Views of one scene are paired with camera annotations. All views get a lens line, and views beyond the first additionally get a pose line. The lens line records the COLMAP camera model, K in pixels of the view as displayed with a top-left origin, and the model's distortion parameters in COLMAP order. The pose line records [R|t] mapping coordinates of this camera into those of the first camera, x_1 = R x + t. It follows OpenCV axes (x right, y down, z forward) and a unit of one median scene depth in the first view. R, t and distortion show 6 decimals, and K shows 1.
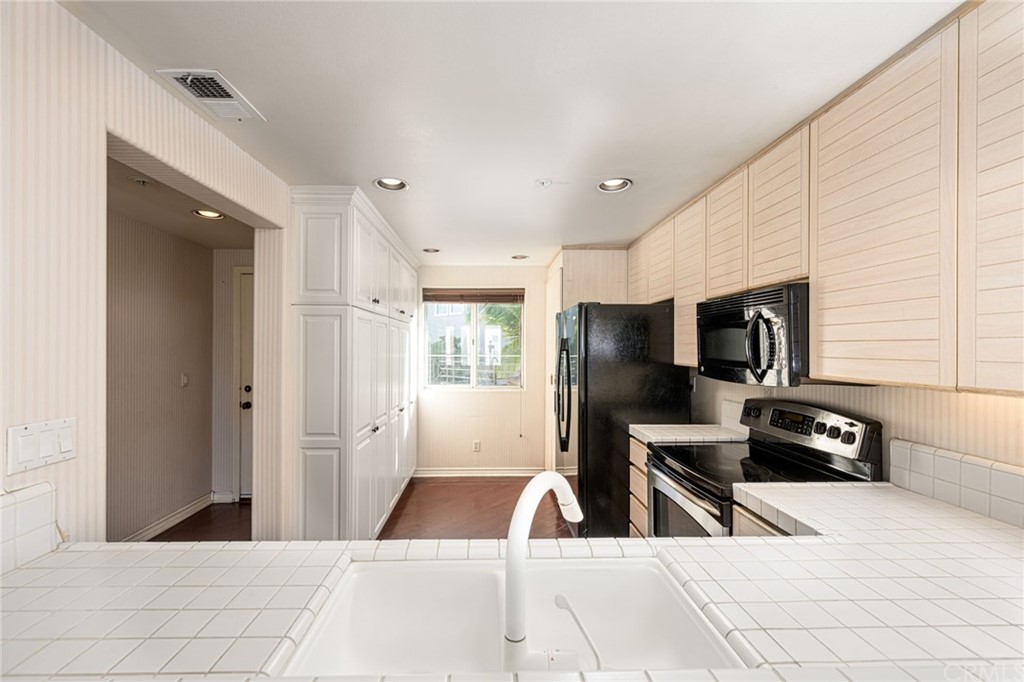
lens RADIAL K [[516.0, 0, 507.8], [0, 516.0, 343.4], [0, 0, 1]] dist [0.016872, 0.000081]
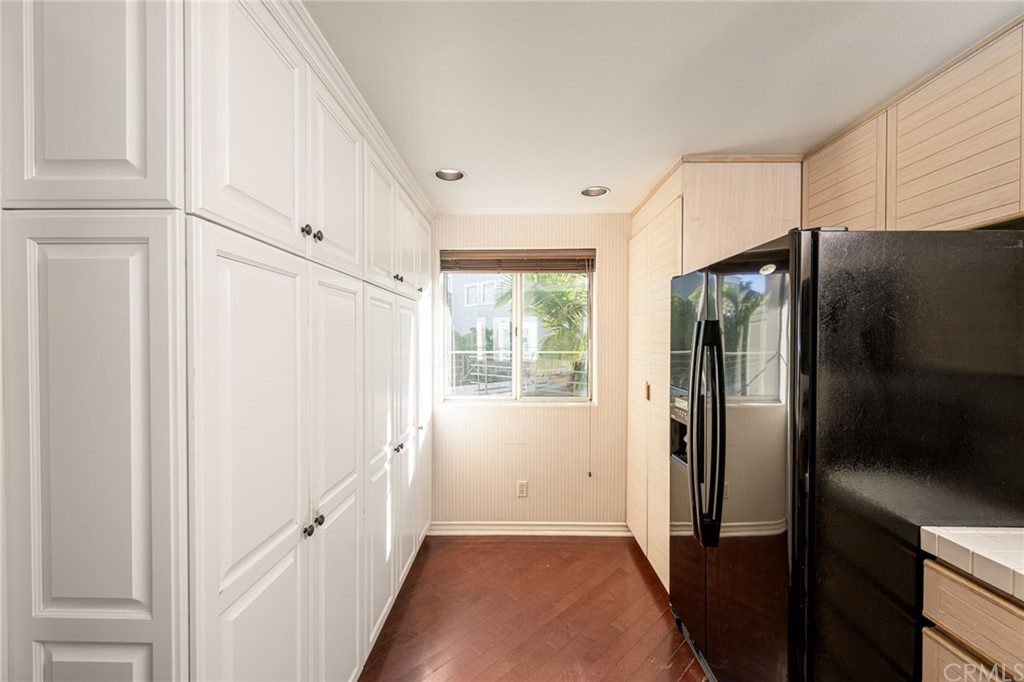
lens RADIAL K [[516.0, 0, 511.9], [0, 516.0, 344.1], [0, 0, 1]] dist [0.016872, 0.000081]
pose [[0.998636, -0.002249, -0.052157, -0.038653], [0.003013, 0.999889, 0.014578, 0.003726], [0.052118, -0.014715, 0.998533, 0.341362]]
